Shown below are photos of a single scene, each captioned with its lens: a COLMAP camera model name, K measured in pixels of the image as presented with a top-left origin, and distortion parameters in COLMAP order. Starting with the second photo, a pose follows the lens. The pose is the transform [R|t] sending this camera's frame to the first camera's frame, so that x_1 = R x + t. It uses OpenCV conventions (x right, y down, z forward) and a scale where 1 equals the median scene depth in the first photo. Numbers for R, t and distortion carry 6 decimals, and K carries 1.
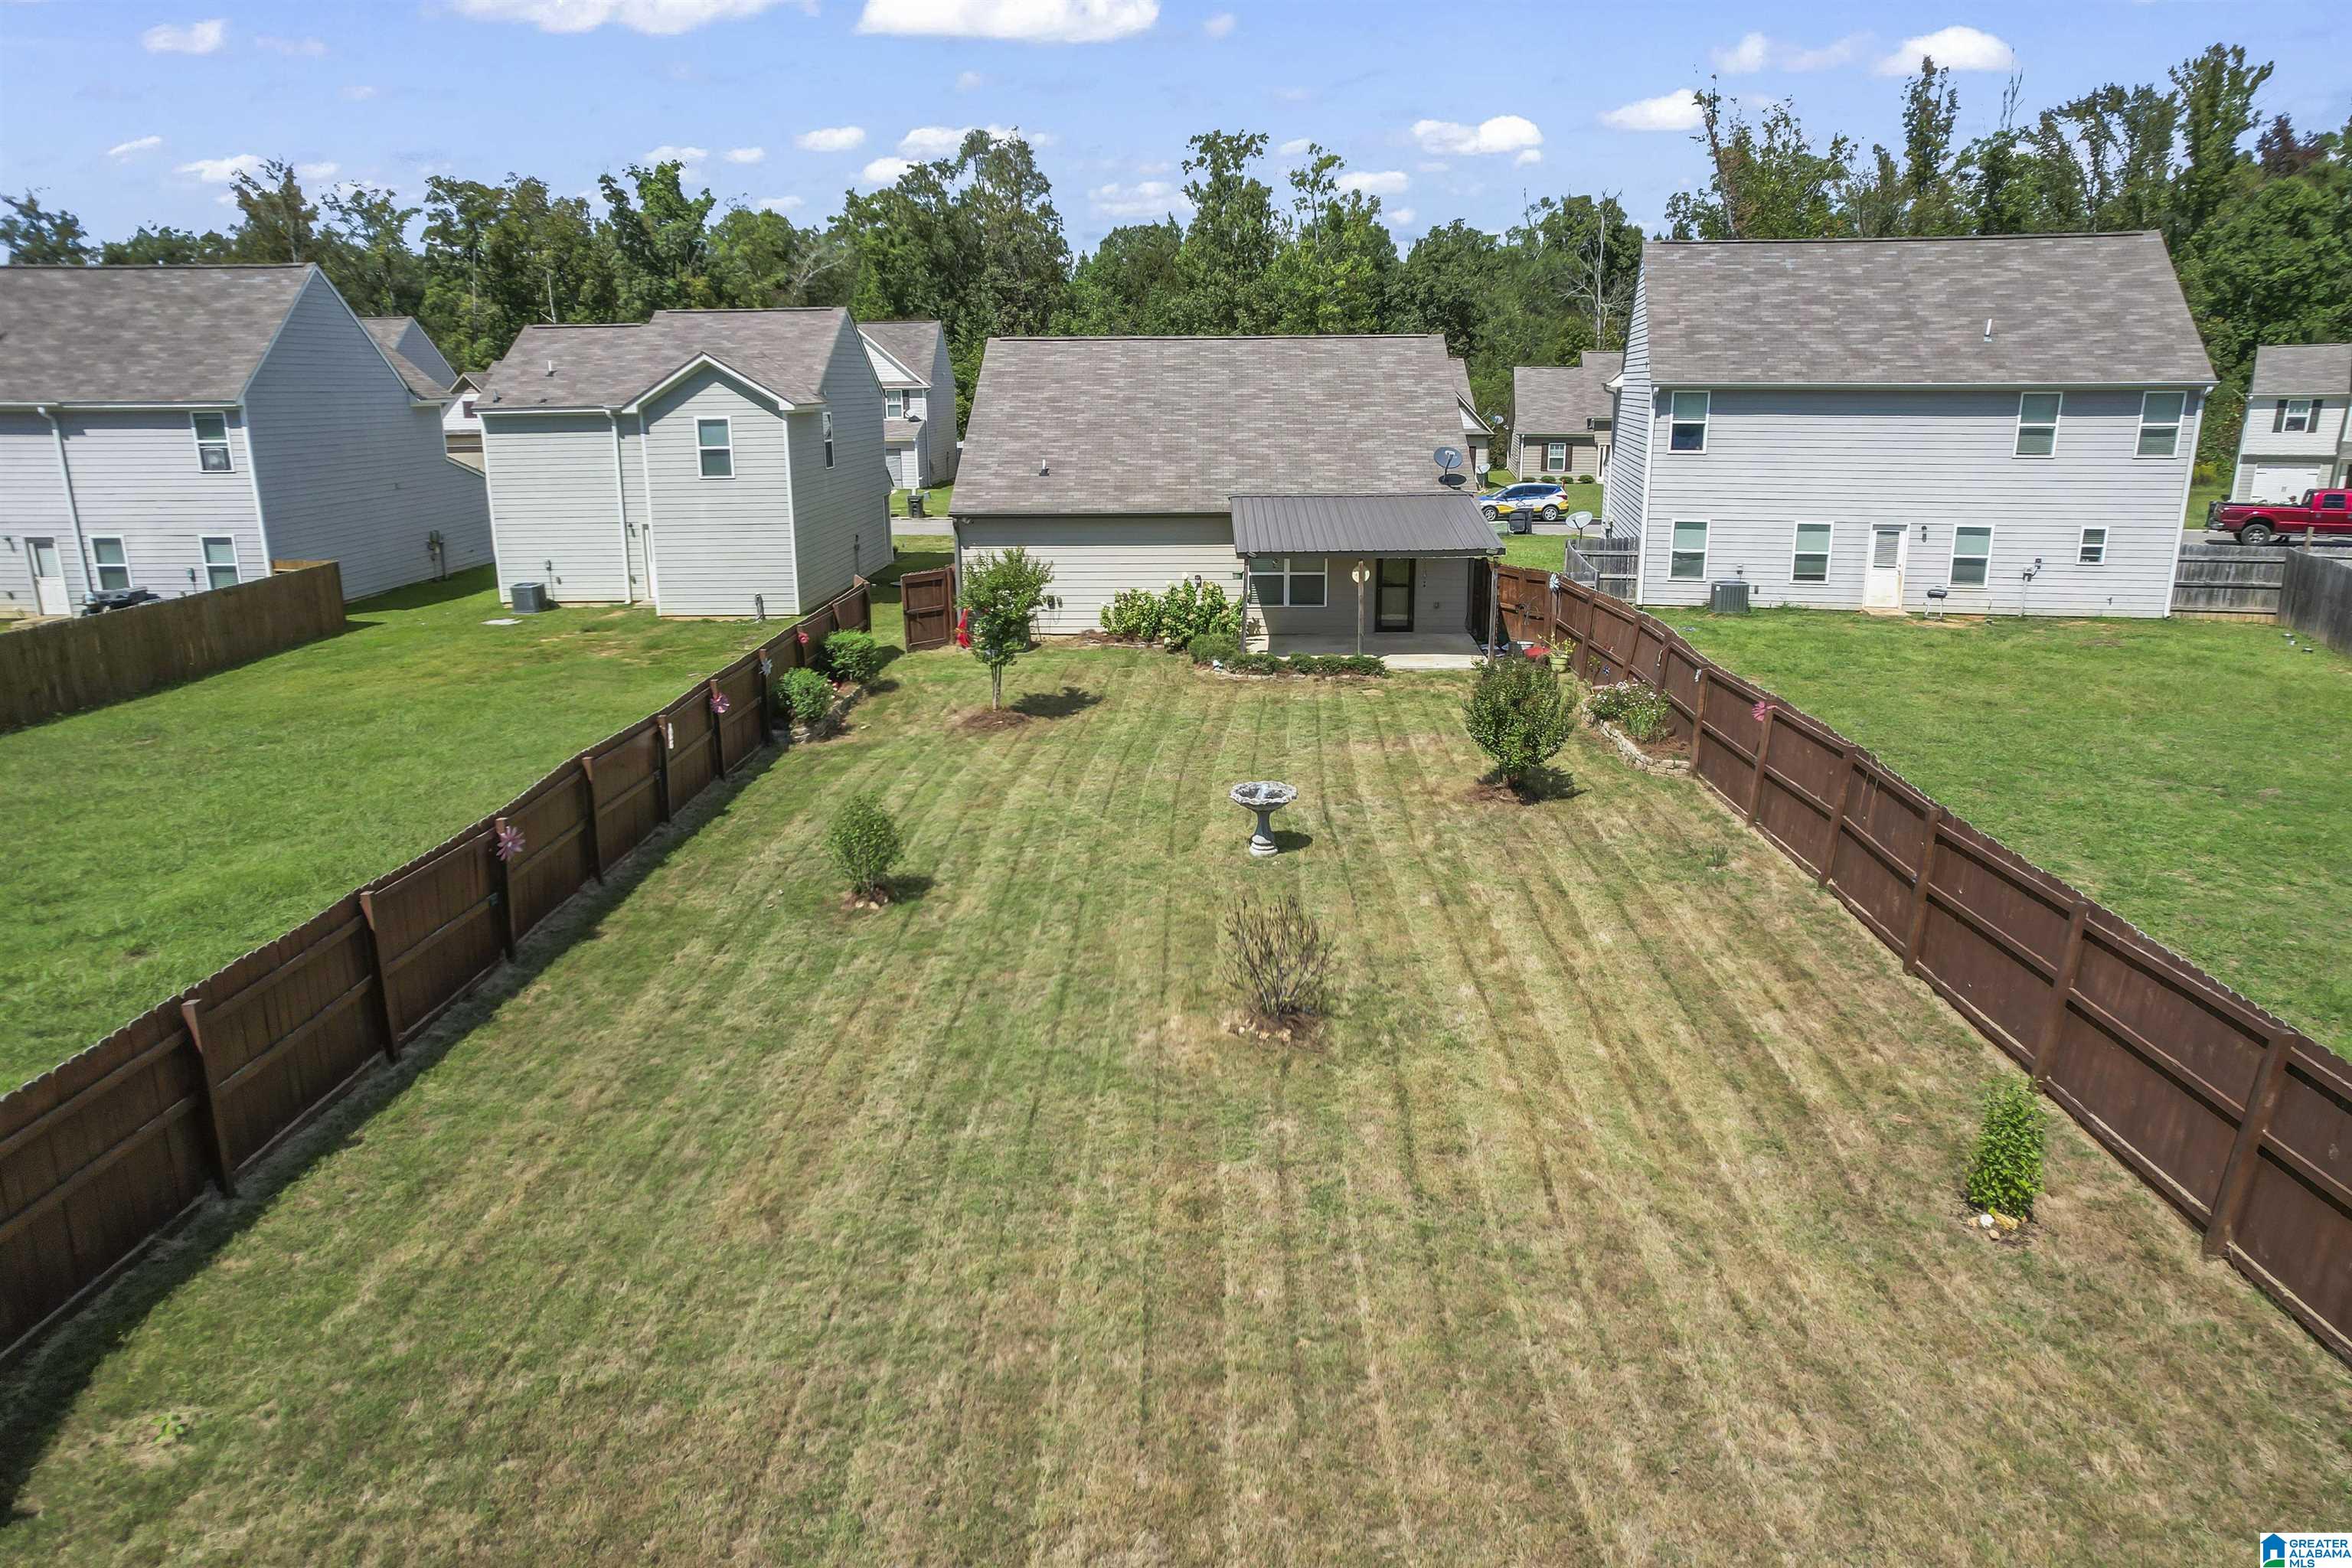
lens RADIAL K [[1499.6, 0, 1176.0], [0, 1499.6, 784.0], [0, 0, 1]] dist [-0.078060, 0.077853]
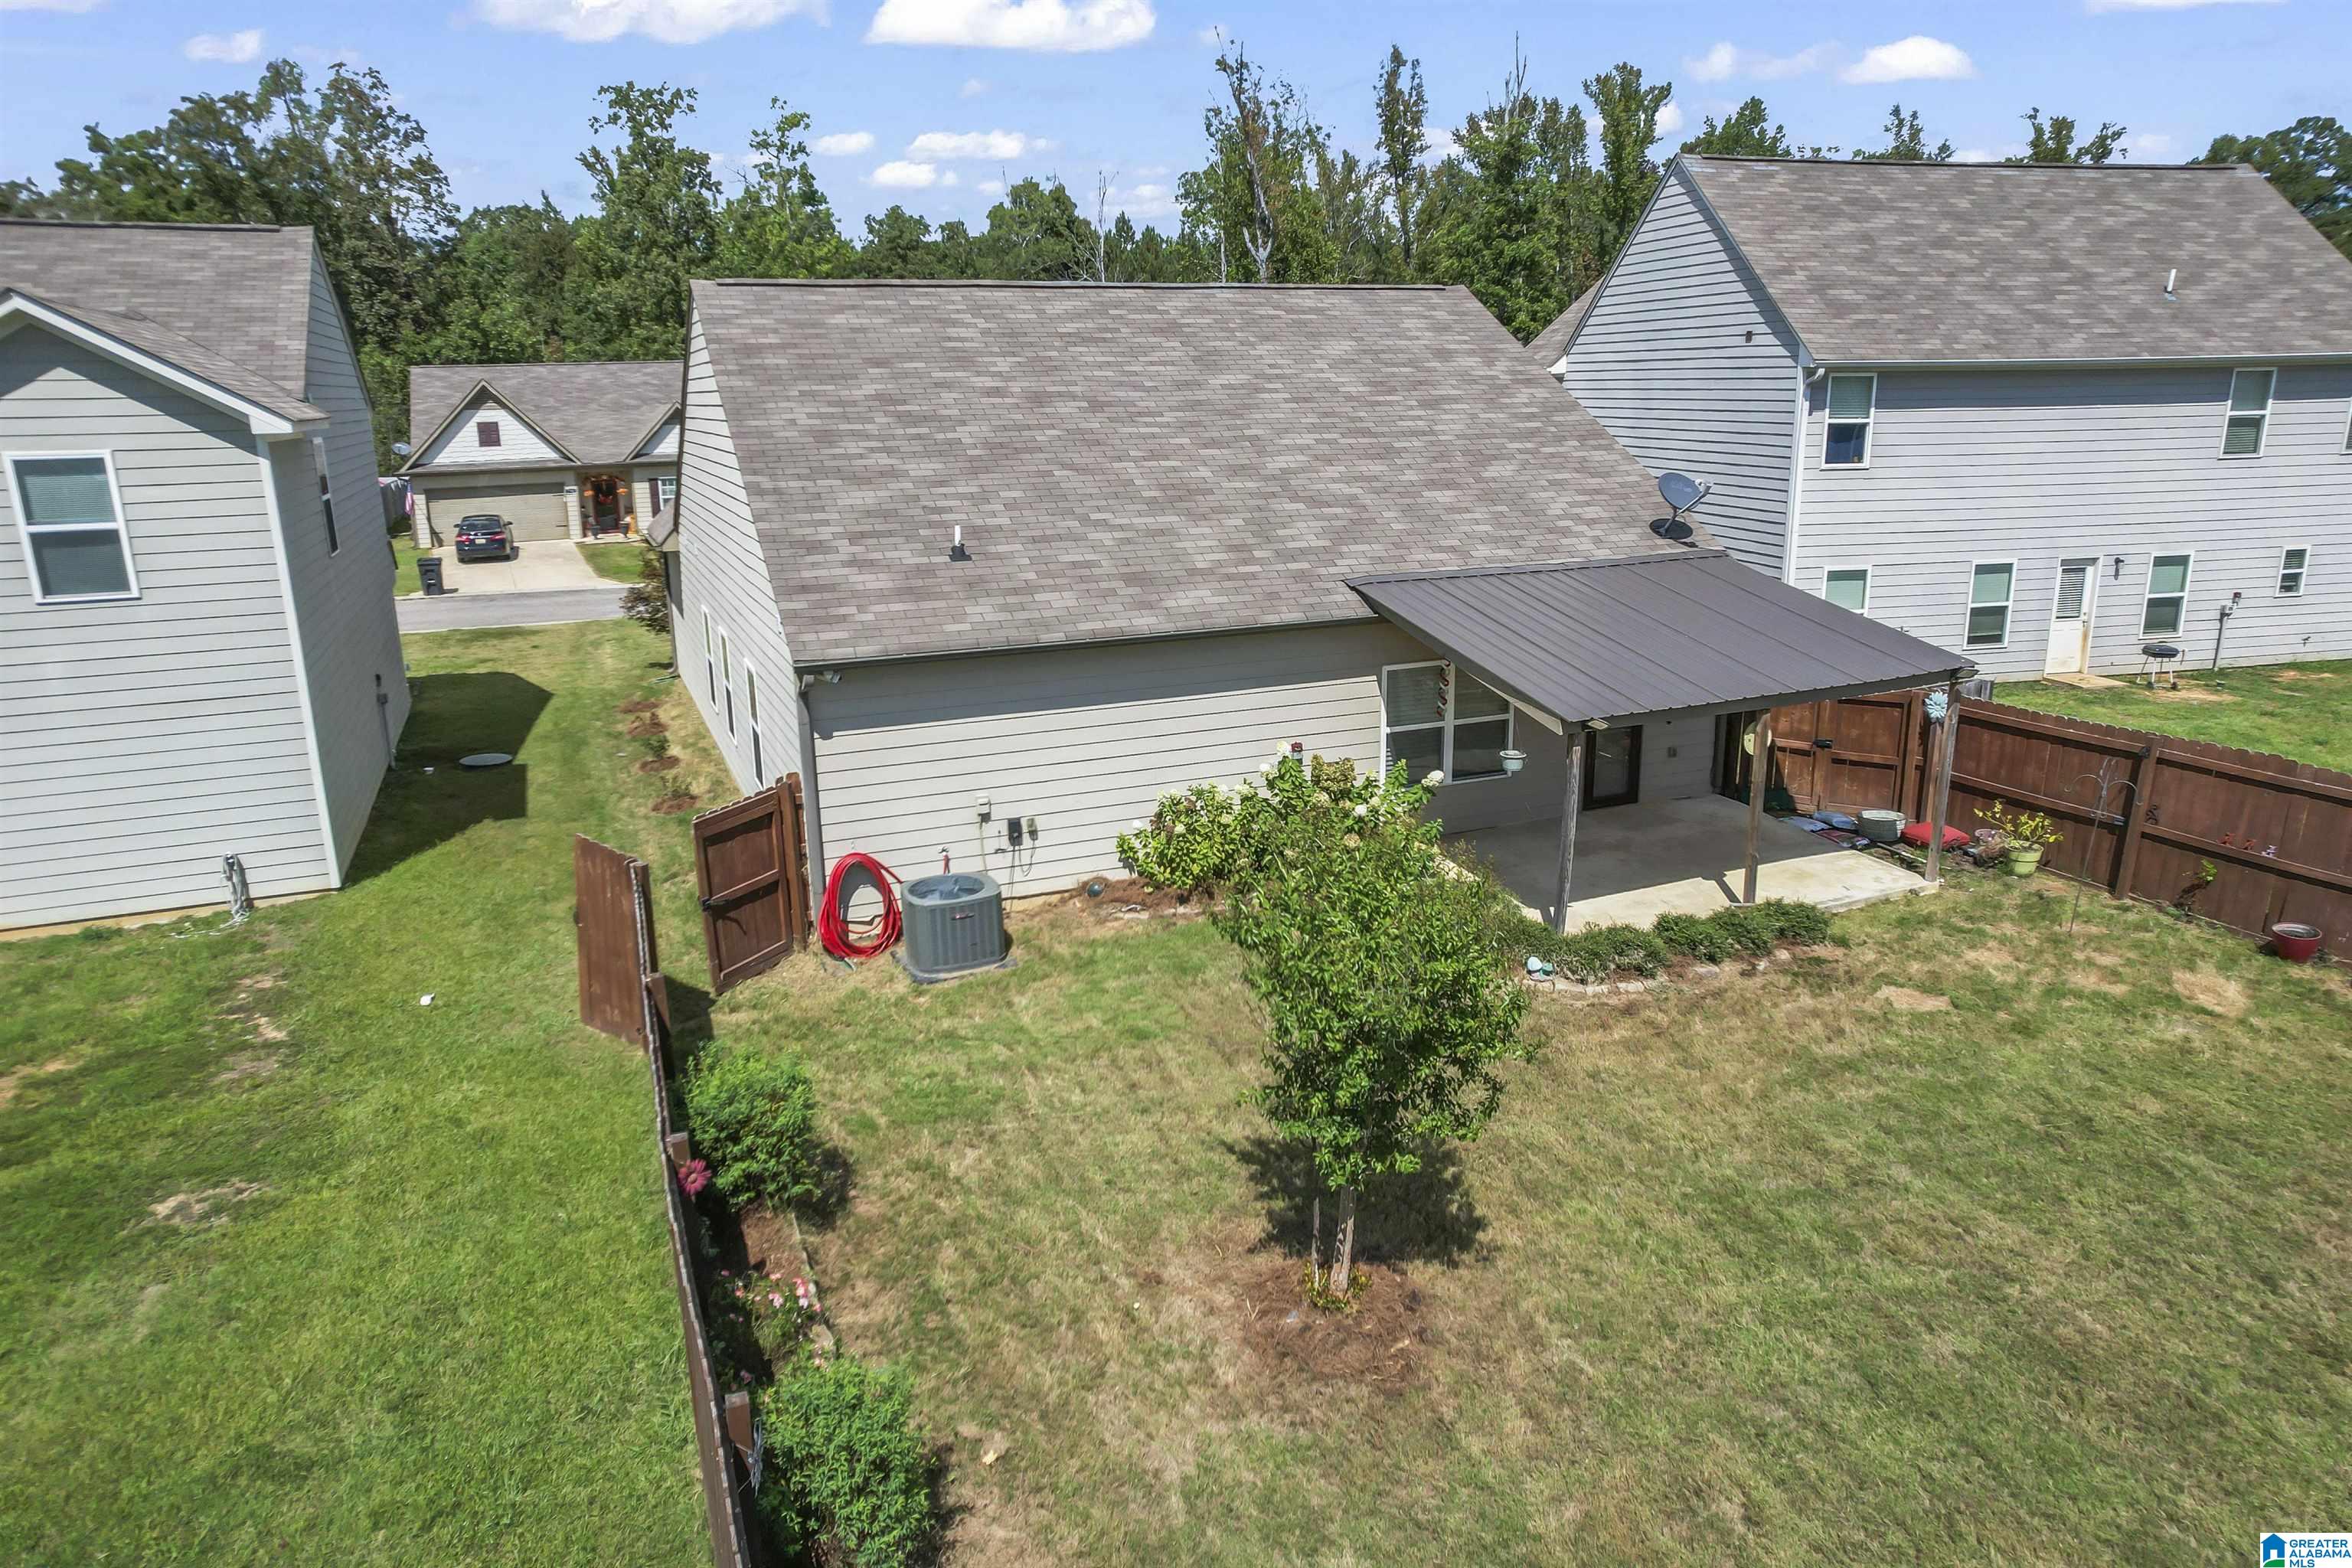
lens RADIAL K [[1499.3, 0, 1176.0], [0, 1499.3, 784.0], [0, 0, 1]] dist [-0.091626, 0.091615]
pose [[0.911030, -0.115339, 0.395879, -0.200468], [0.117557, 0.992889, 0.018745, -0.126990], [-0.395226, 0.029461, 0.918111, 0.505177]]
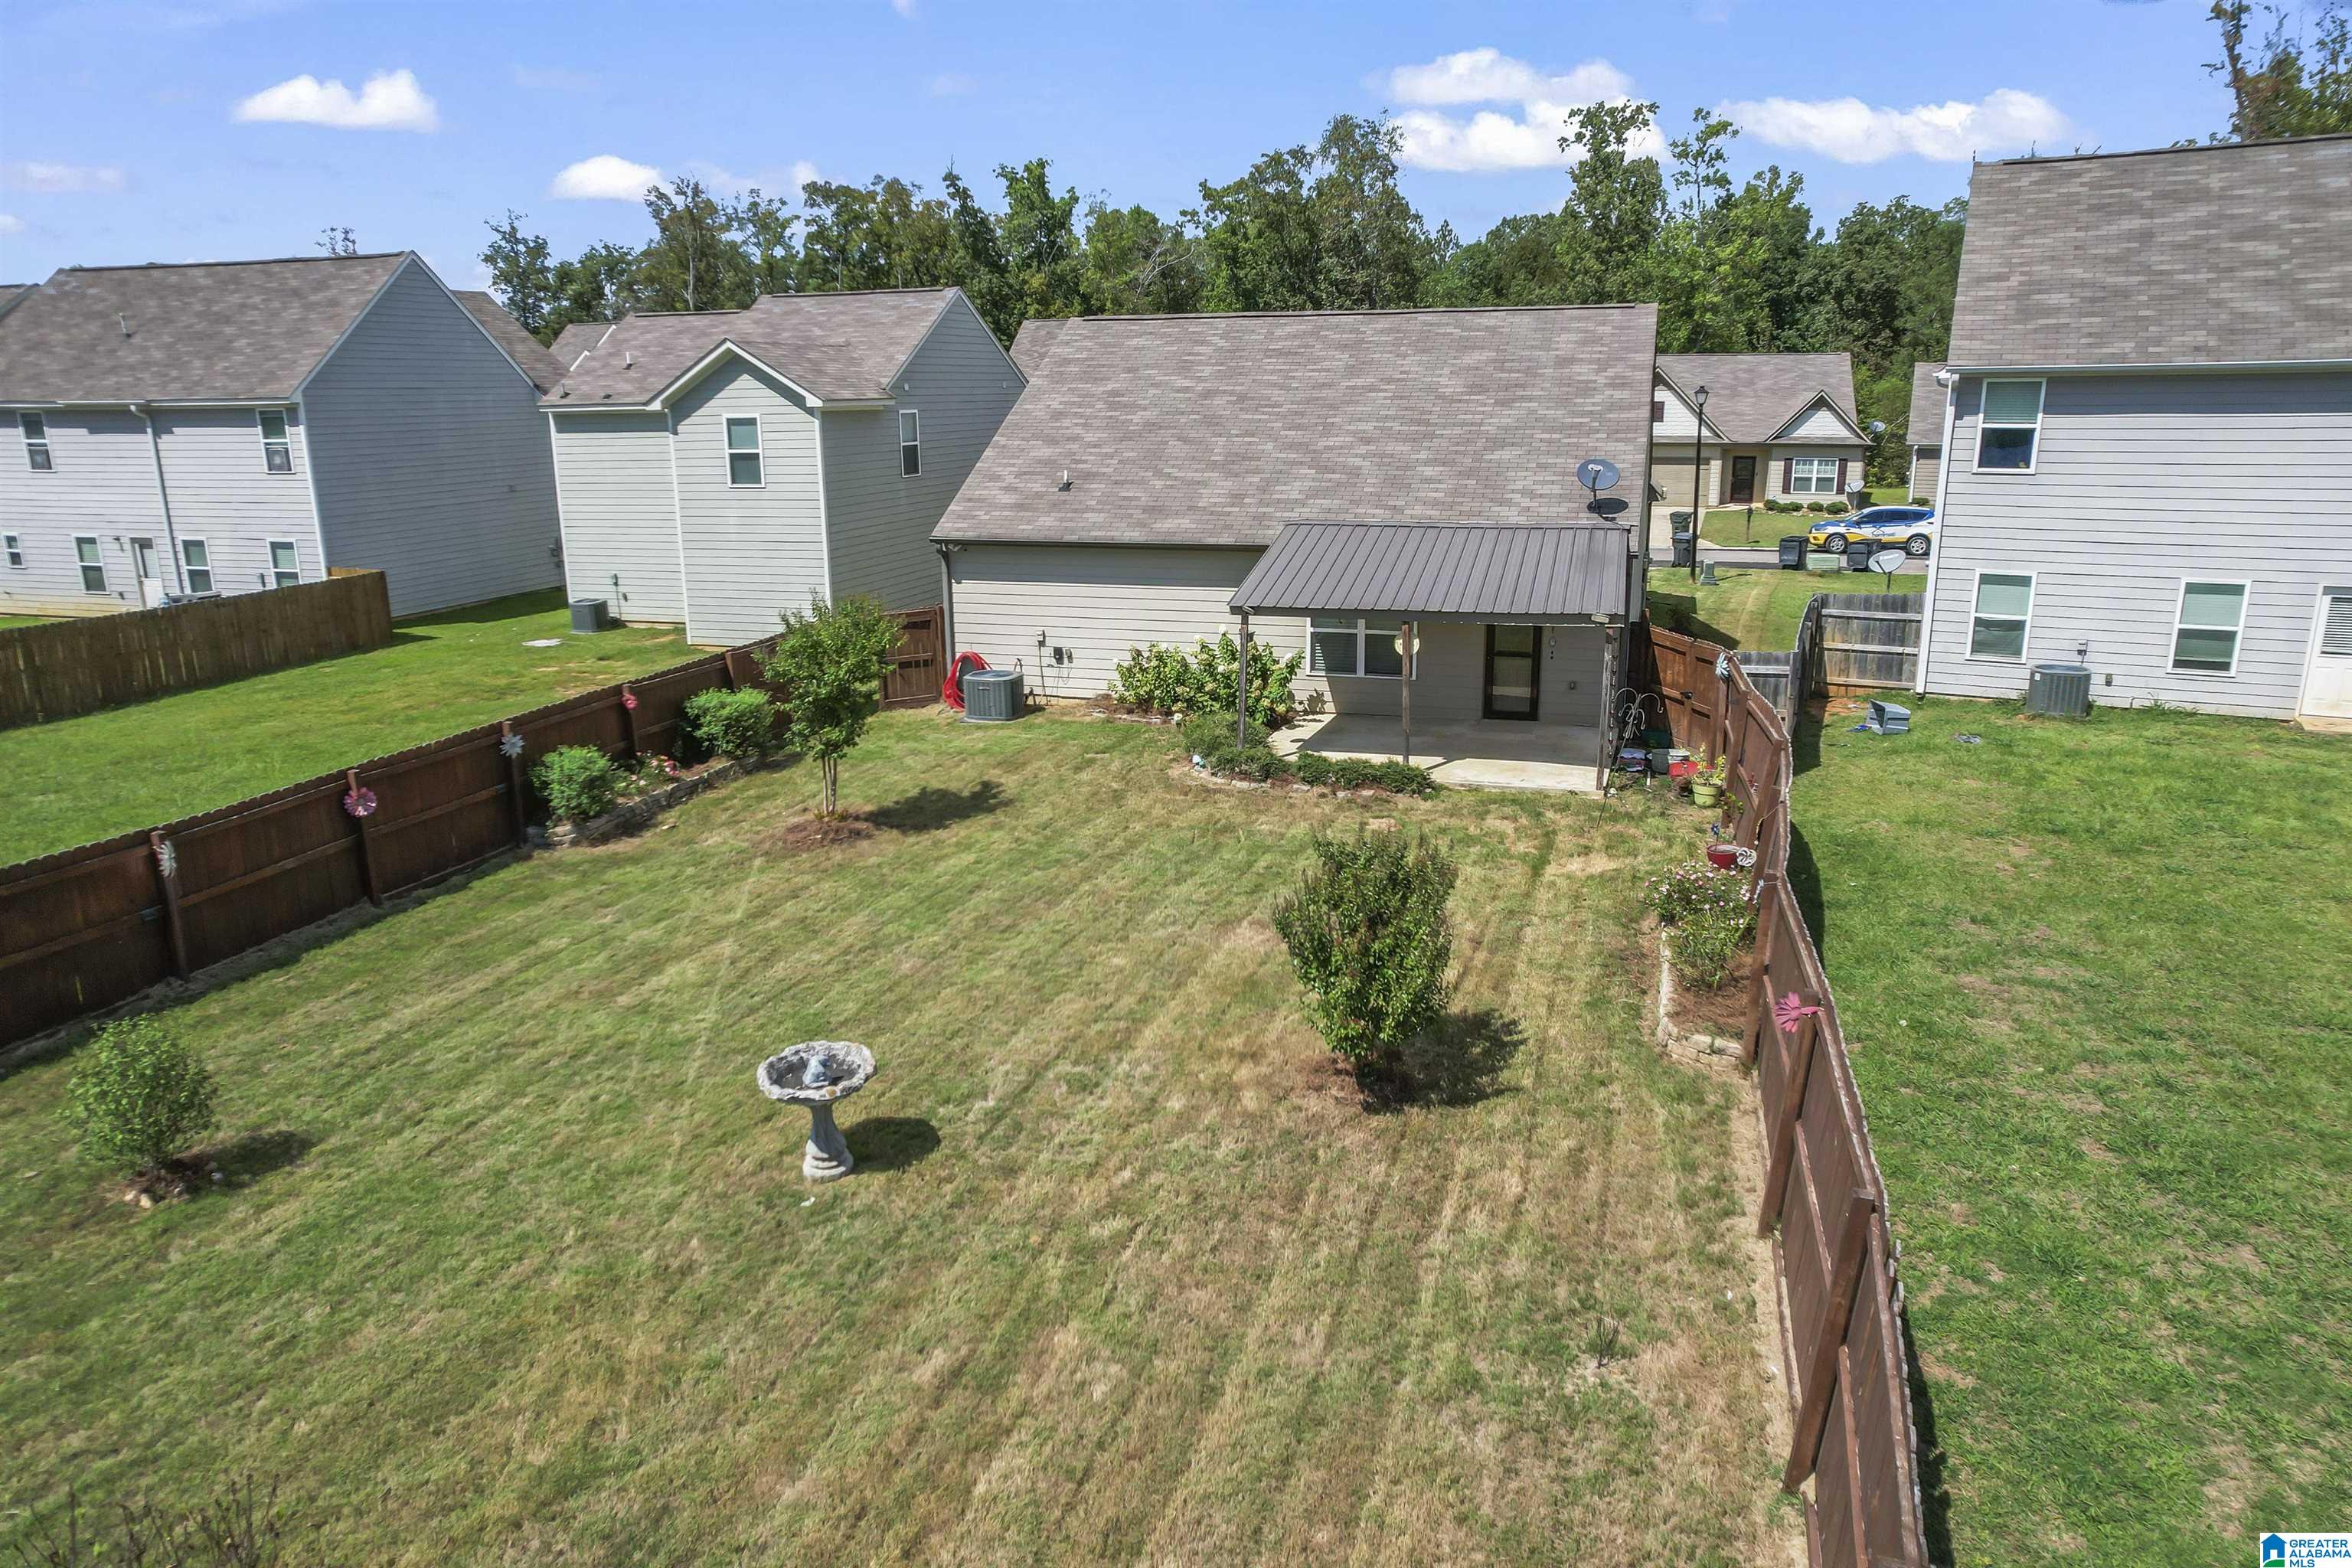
lens RADIAL K [[1499.6, 0, 1176.0], [0, 1499.6, 784.0], [0, 0, 1]] dist [-0.078060, 0.077853]
pose [[0.959477, 0.068449, -0.273348, 0.172455], [-0.069278, 0.997575, 0.006631, -0.059289], [0.273139, 0.012574, 0.961892, 0.252434]]
